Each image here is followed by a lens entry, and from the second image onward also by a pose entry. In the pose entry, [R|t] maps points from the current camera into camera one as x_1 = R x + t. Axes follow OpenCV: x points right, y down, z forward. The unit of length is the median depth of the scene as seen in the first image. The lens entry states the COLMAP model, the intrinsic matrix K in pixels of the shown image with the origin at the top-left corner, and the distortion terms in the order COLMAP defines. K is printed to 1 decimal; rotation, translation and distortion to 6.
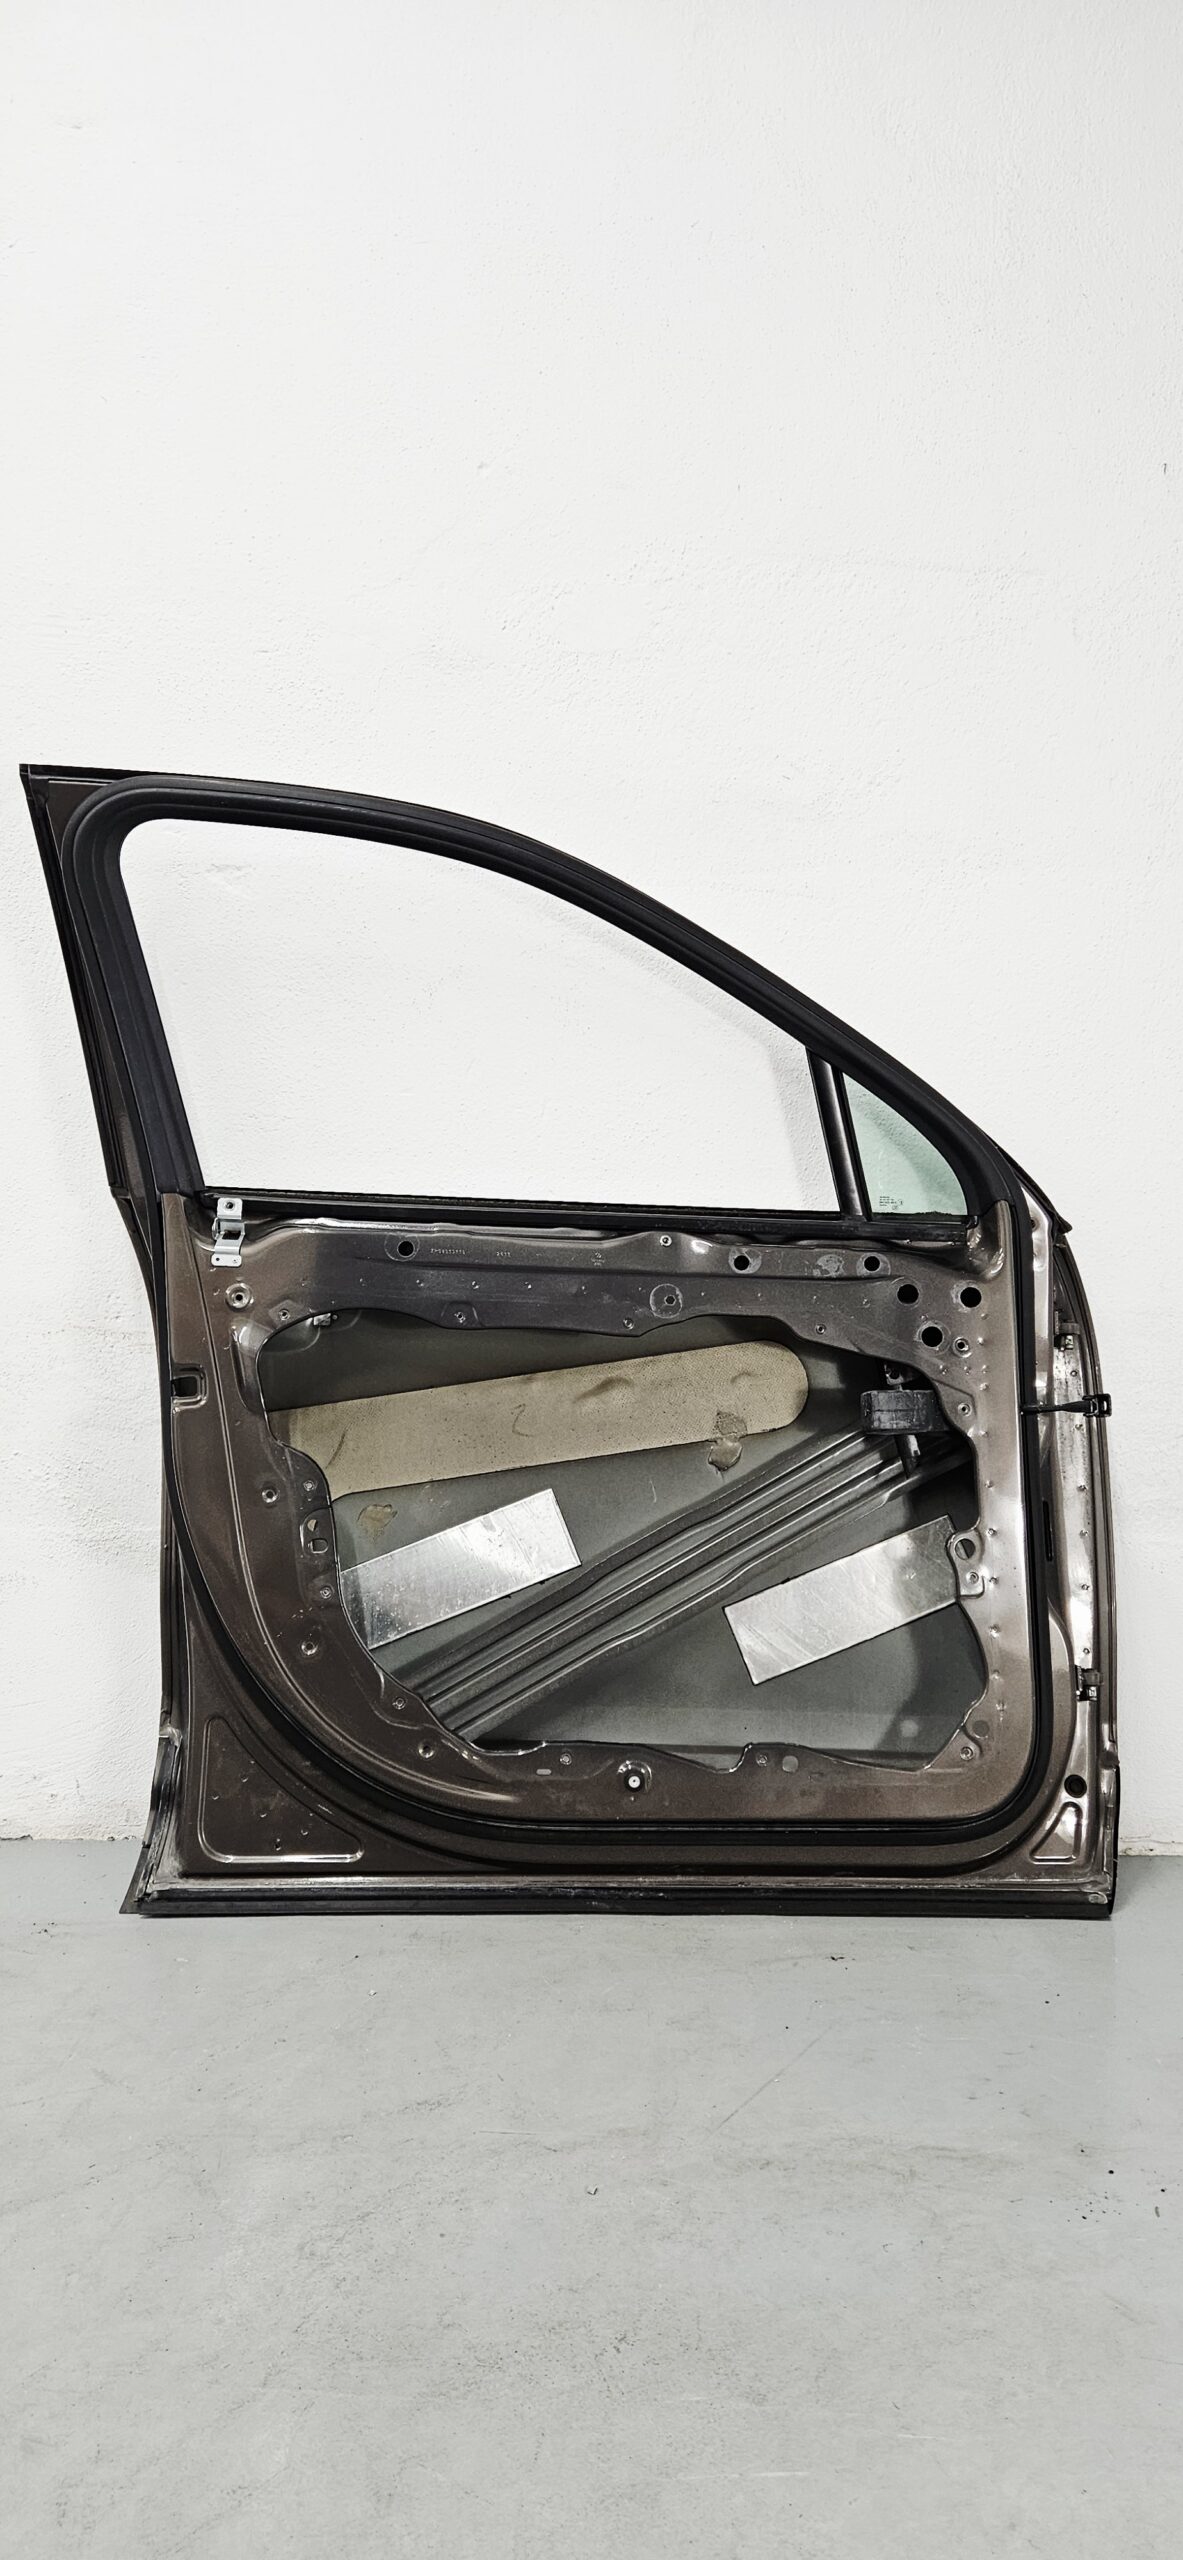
lens RADIAL K [[1712.5, 0, 585.3], [0, 1712.5, 1289.5], [0, 0, 1]] dist [0.075709, -0.071727]
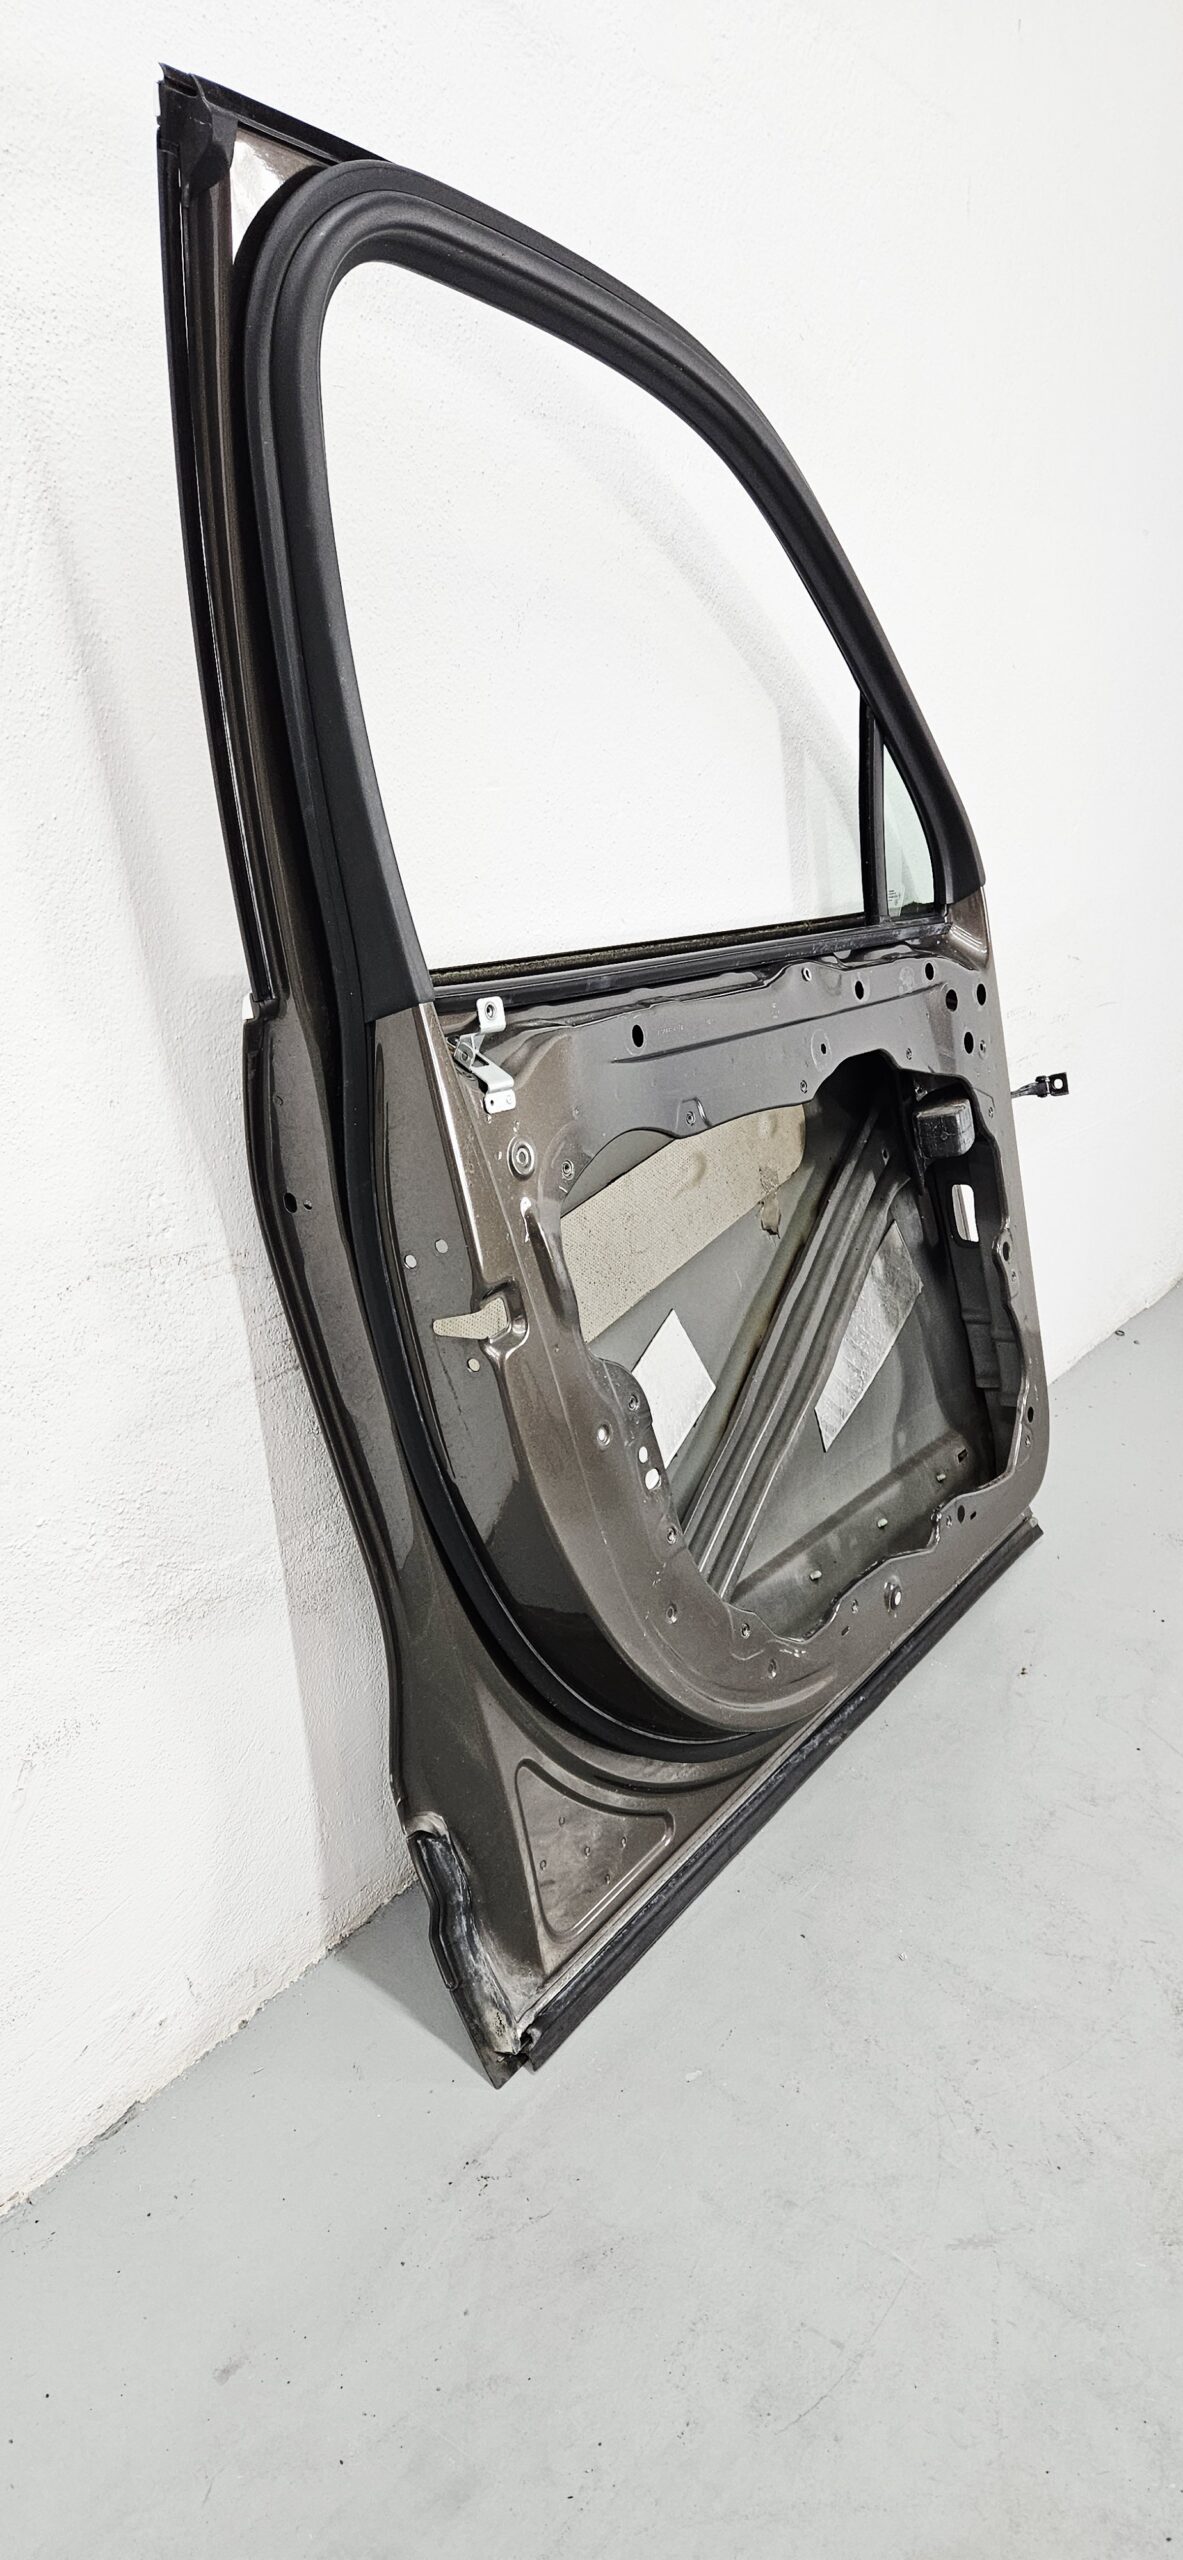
lens RADIAL K [[1702.4, 0, 587.3], [0, 1702.4, 1300.6], [0, 0, 1]] dist [0.080901, -0.076544]
pose [[0.576155, -0.274047, 0.770029, -0.934615], [0.052661, 0.952604, 0.299622, -0.178749], [-0.815642, -0.132078, 0.563279, 0.871903]]
